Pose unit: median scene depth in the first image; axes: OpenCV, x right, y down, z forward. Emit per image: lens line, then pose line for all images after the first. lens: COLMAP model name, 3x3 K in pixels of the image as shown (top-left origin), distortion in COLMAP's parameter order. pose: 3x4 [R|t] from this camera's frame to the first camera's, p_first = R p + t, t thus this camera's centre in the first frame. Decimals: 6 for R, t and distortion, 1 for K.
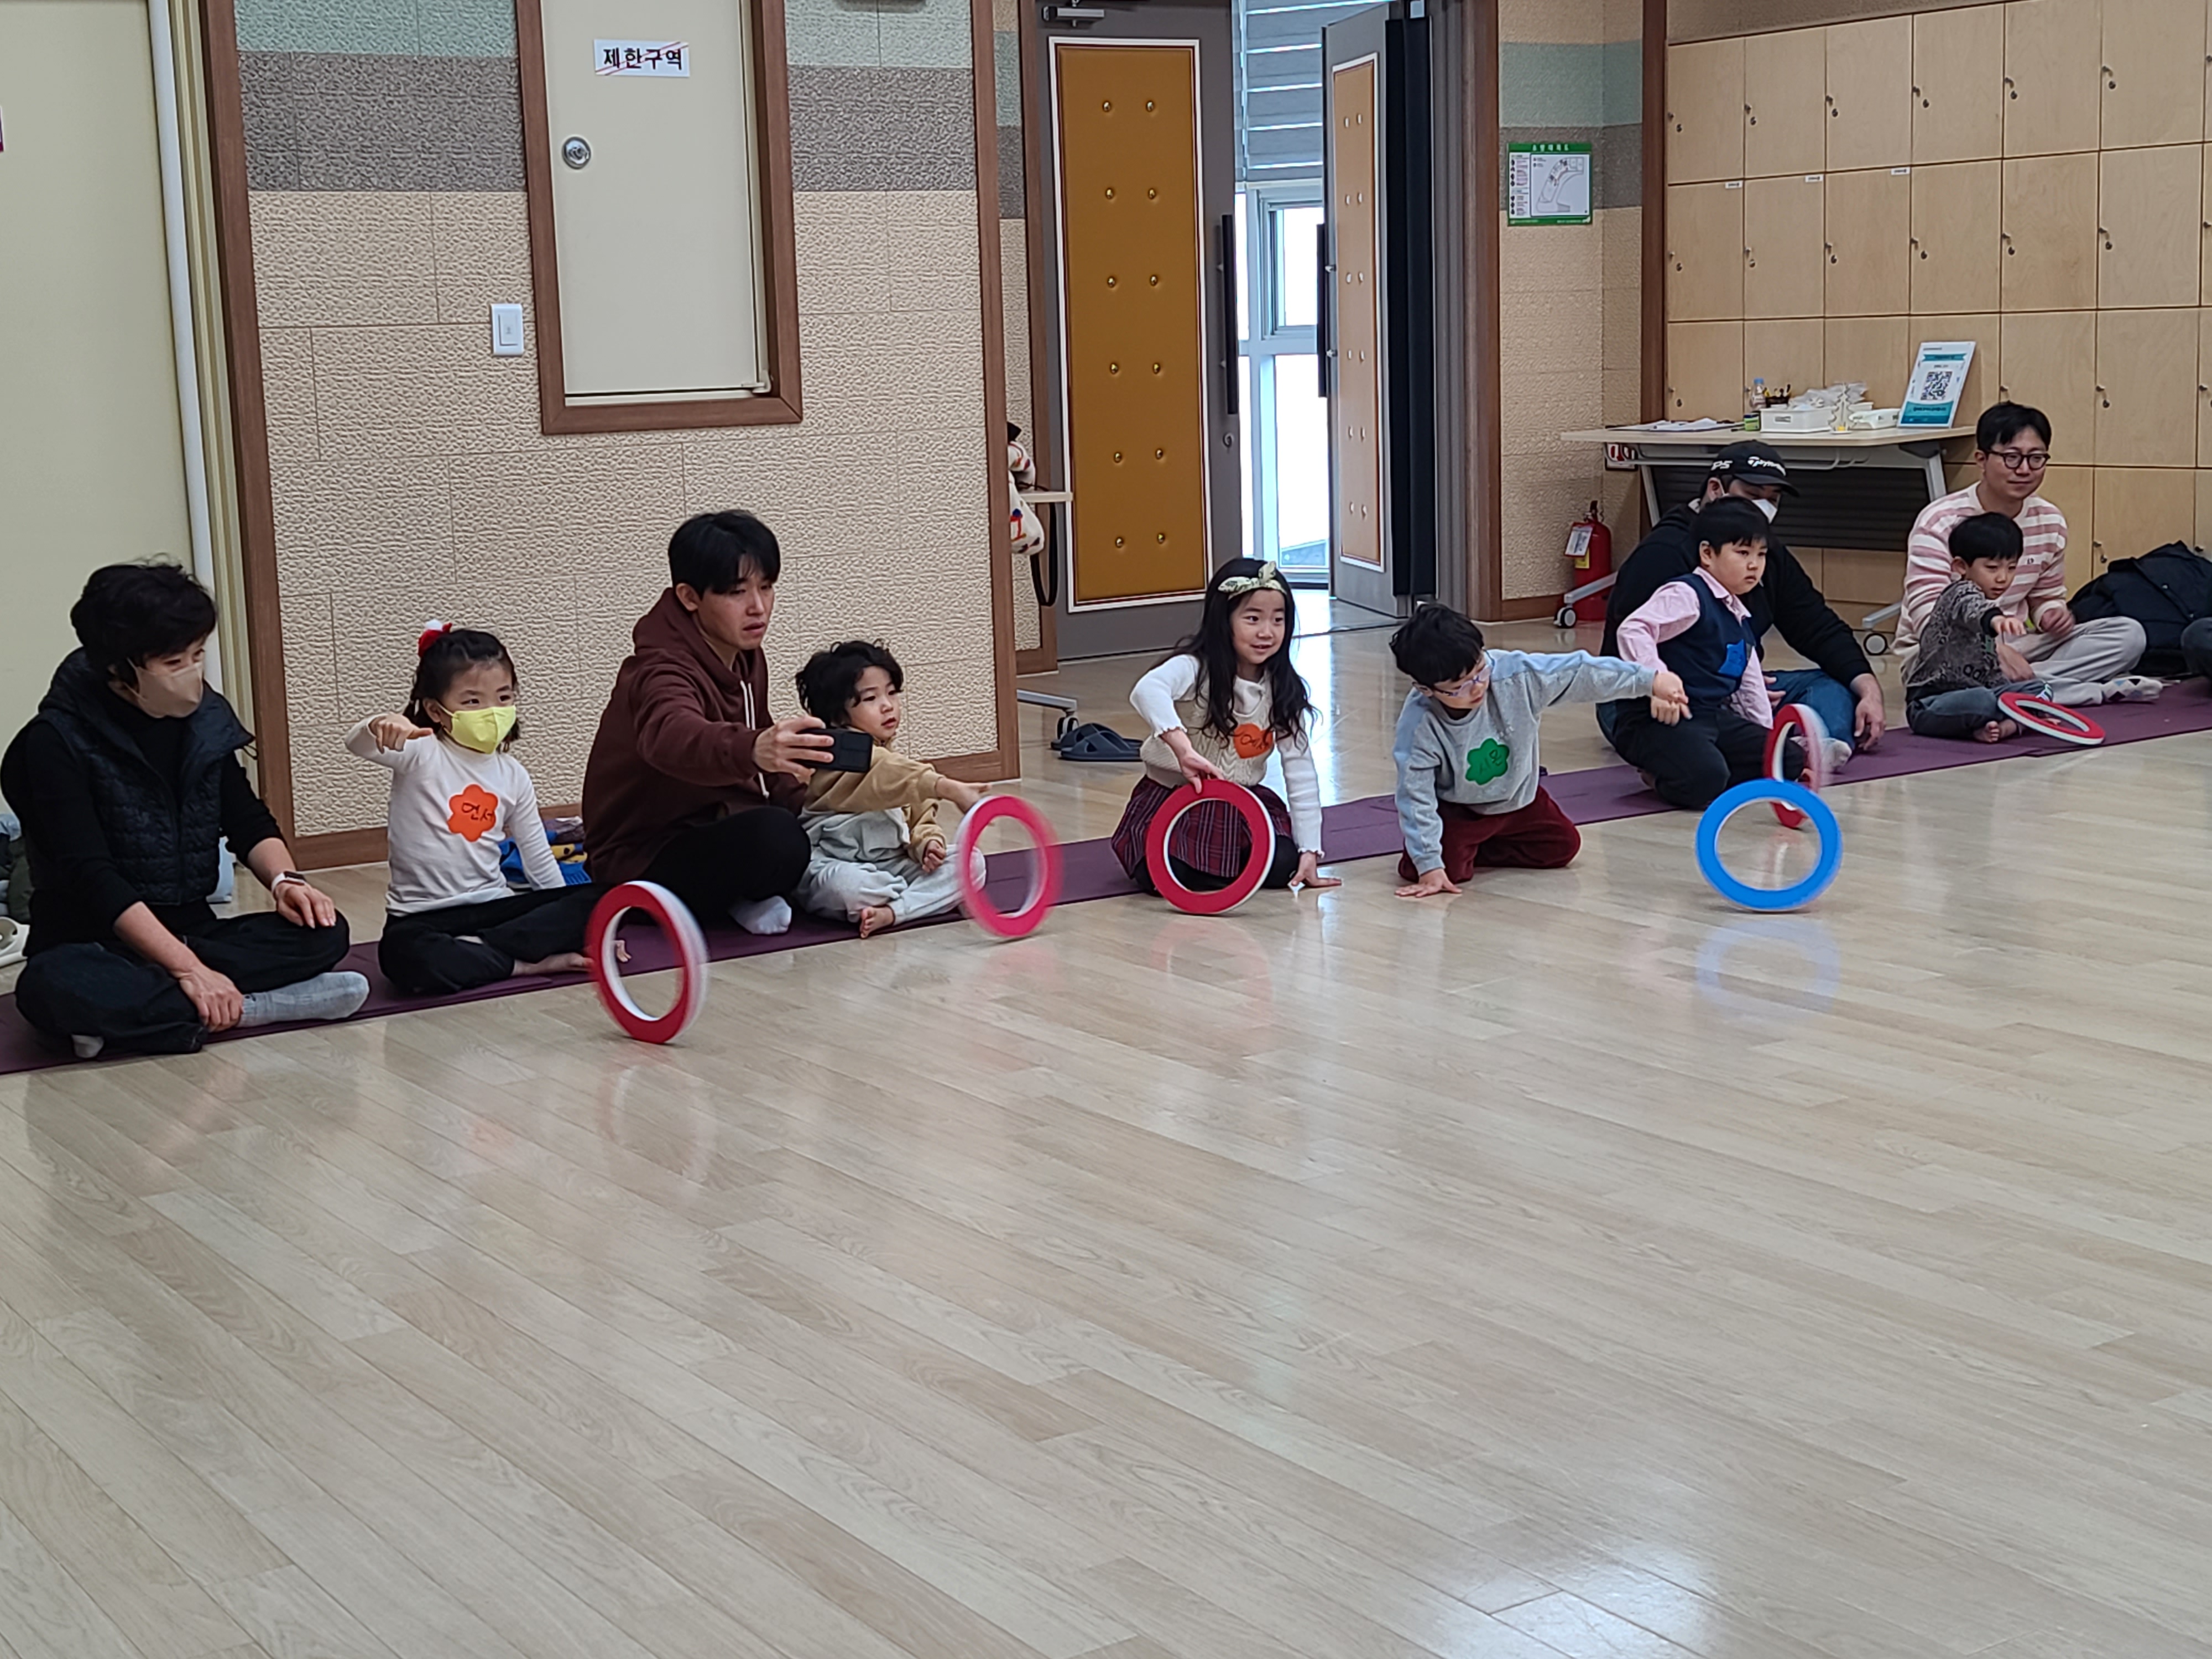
lens RADIAL K [[3028.7, 0, 1103.5], [0, 3028.7, 827.4], [0, 0, 1]] dist [-0.007615, 0.000000]
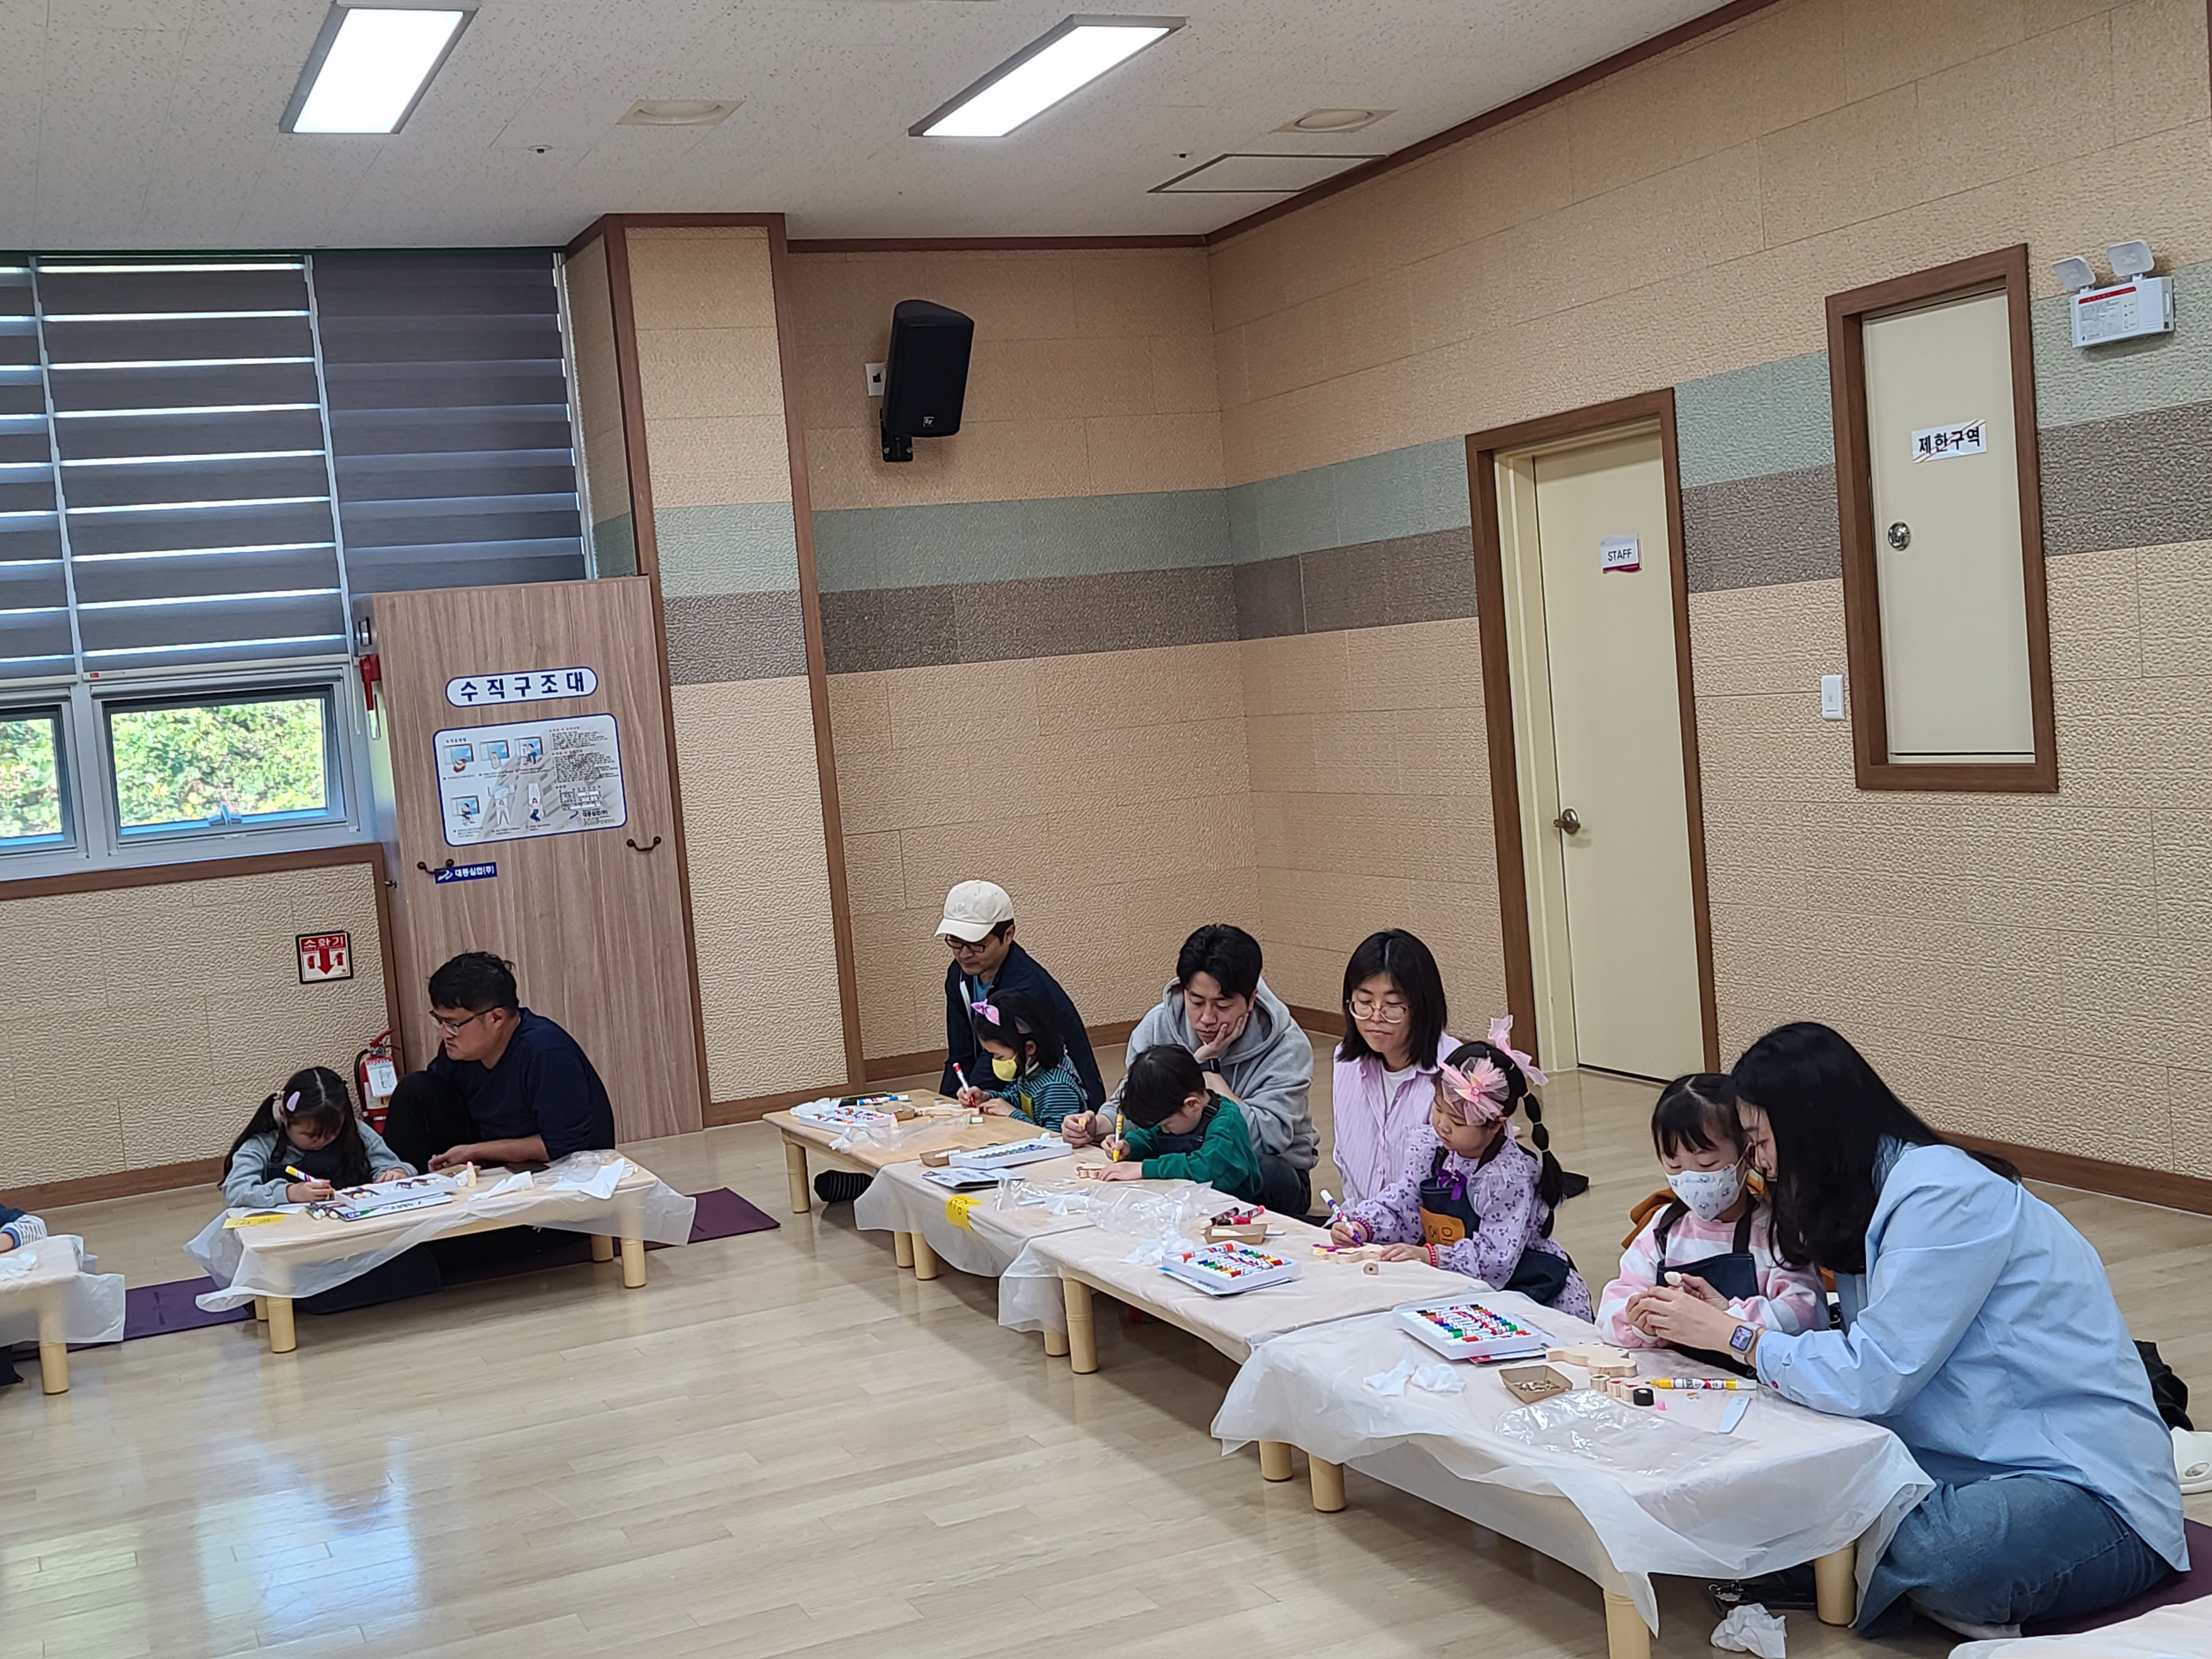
lens RADIAL K [[2439.5, 0, 1104.0], [0, 2439.5, 831.5], [0, 0, 1]] dist [0.004470, 0.000000]
pose [[-0.172485, 0.105316, -0.979366, 0.746792], [-0.077579, 0.989727, 0.120093, -0.199498], [0.981952, 0.096692, -0.162543, 0.865207]]
